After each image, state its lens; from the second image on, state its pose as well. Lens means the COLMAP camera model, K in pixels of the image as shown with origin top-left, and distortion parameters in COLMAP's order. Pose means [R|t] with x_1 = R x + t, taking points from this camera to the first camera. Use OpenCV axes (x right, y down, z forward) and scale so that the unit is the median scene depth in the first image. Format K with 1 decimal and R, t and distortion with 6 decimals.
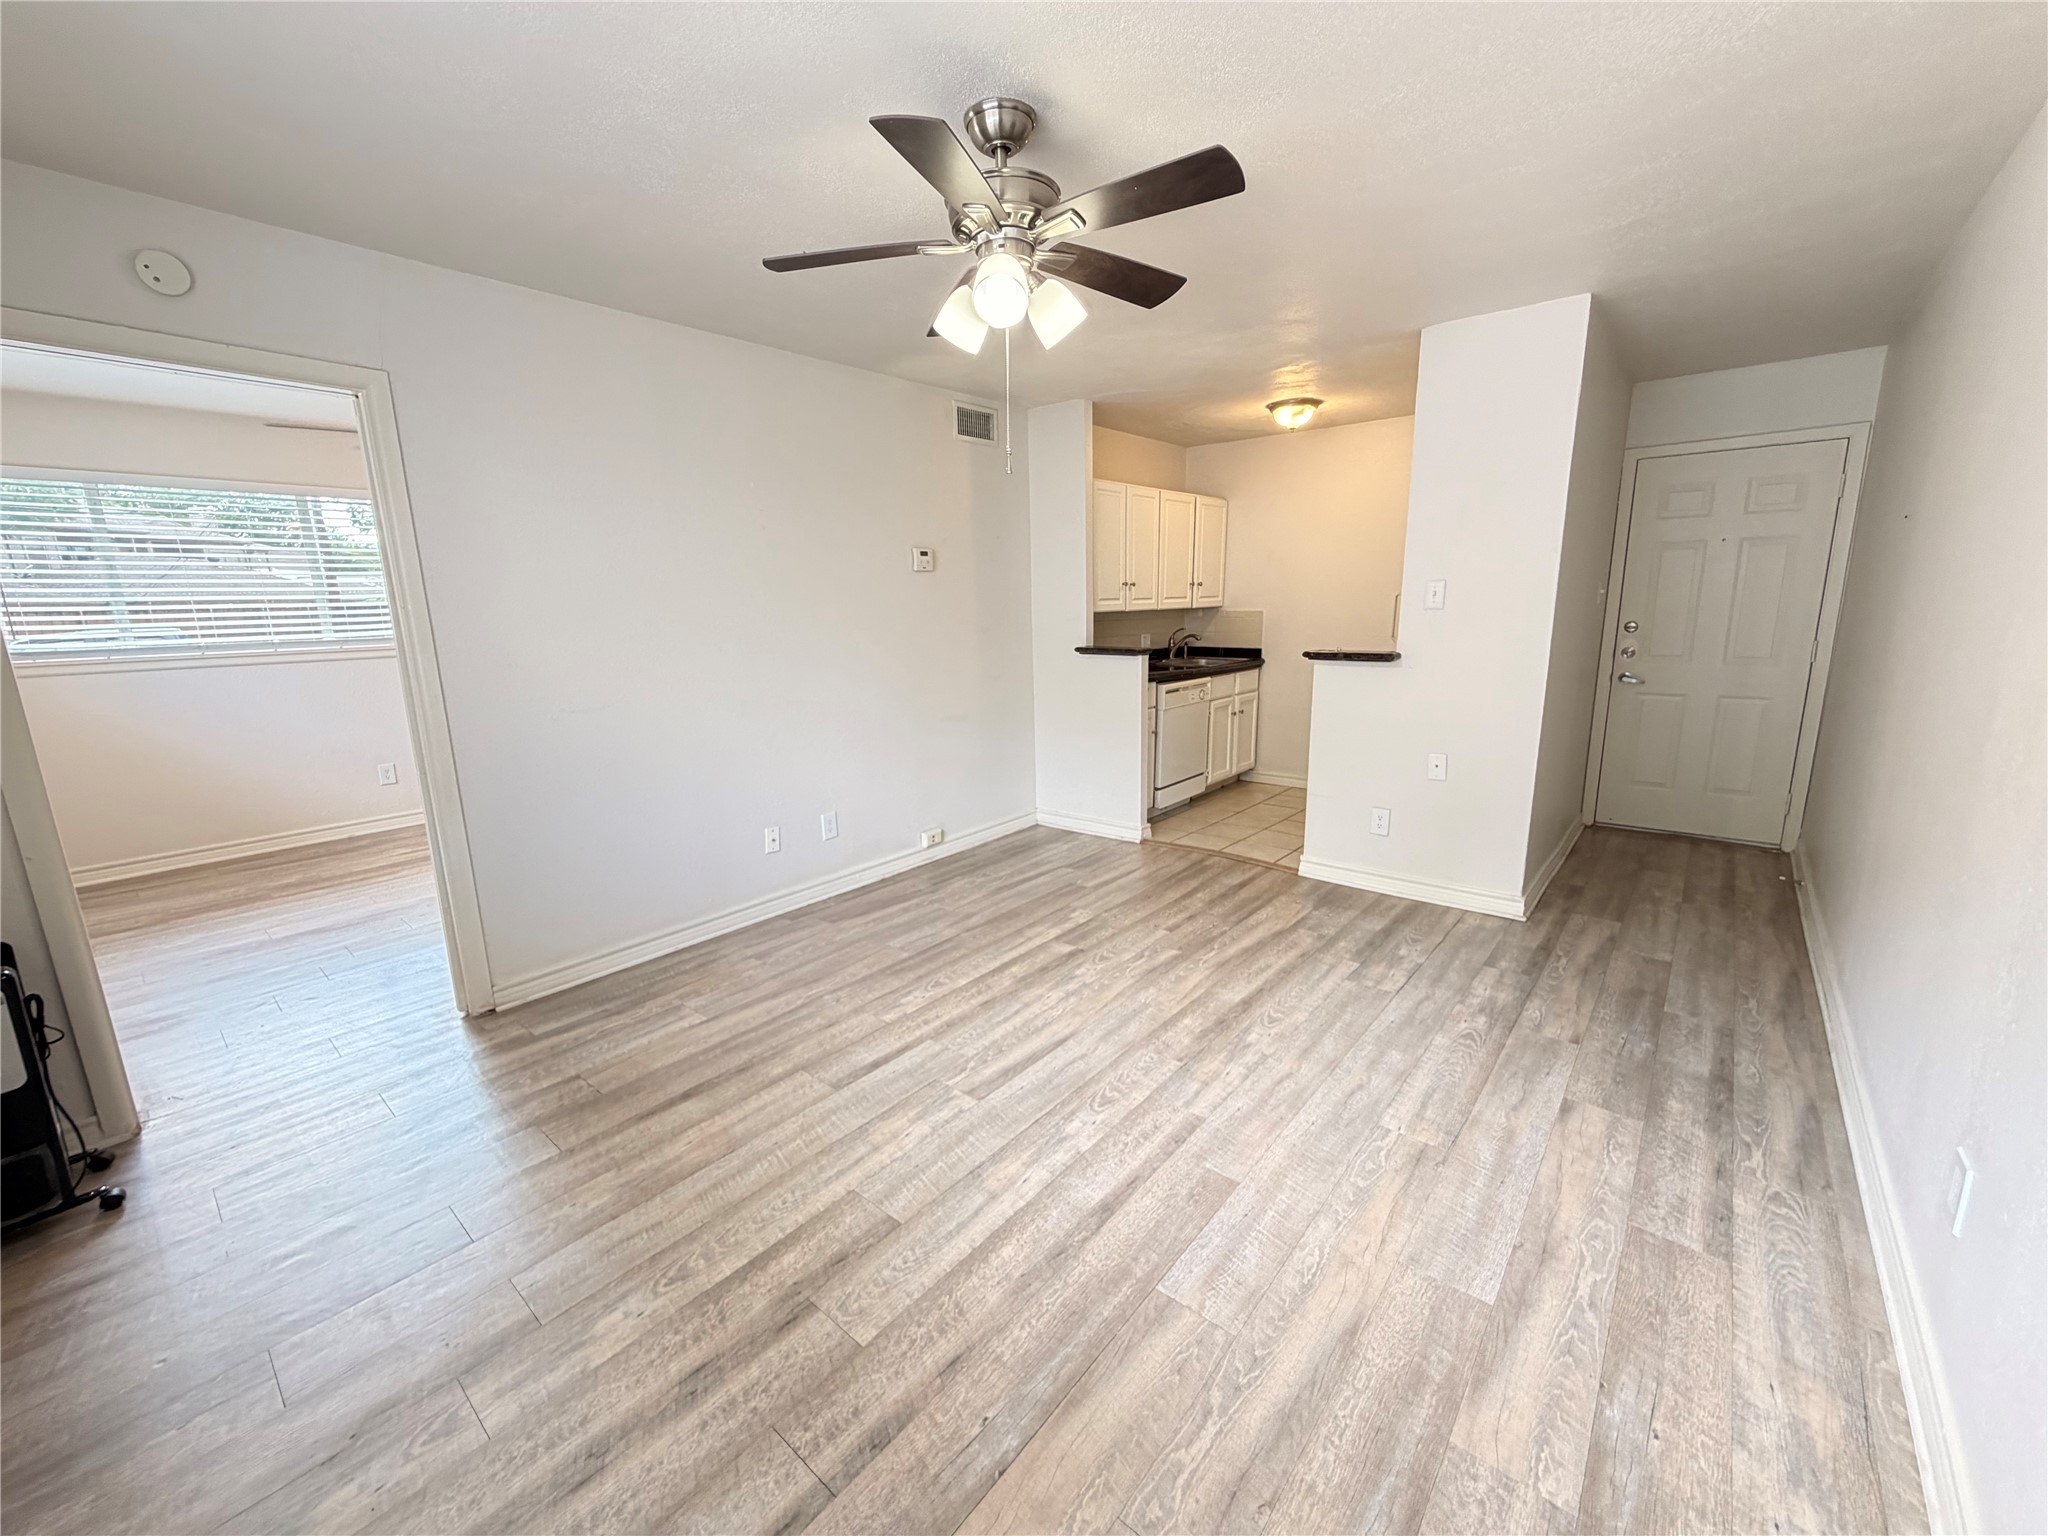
lens RADIAL K [[819.1, 0, 1016.6], [0, 819.1, 770.9], [0, 0, 1]] dist [0.000253, 0.000122]
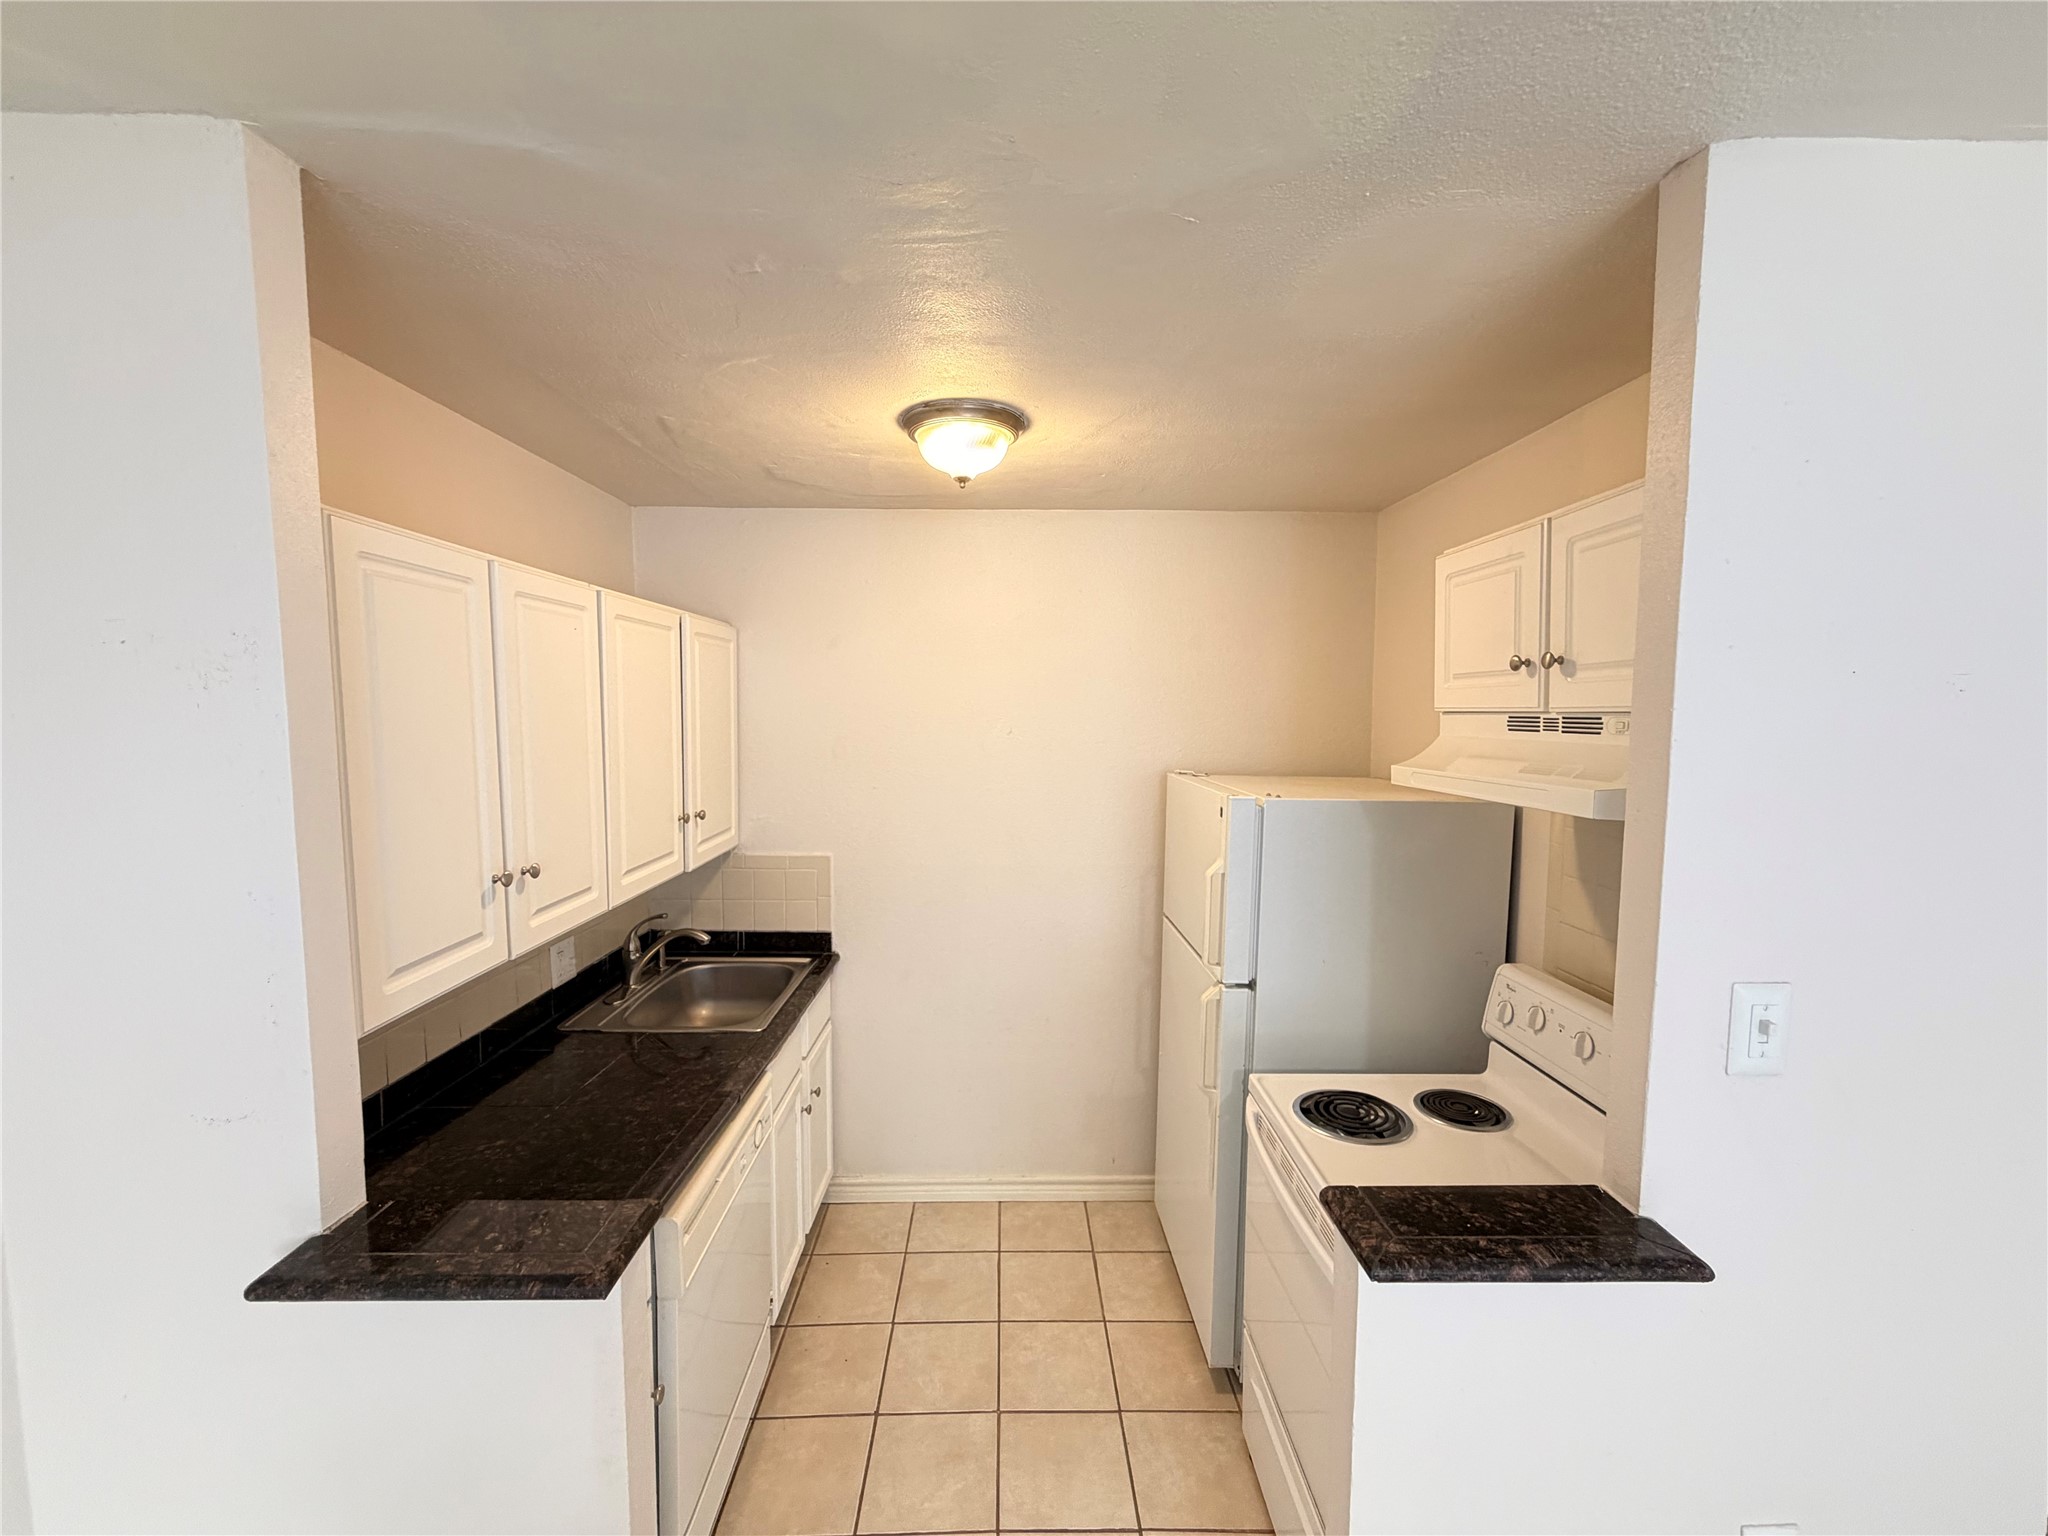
lens RADIAL K [[819.1, 0, 1016.6], [0, 819.1, 770.9], [0, 0, 1]] dist [0.000253, 0.000122]
pose [[0.754096, -0.029316, 0.656109, 0.078728], [0.117542, 0.988898, -0.090910, -0.217663], [-0.646160, 0.145675, 0.749170, 0.646592]]
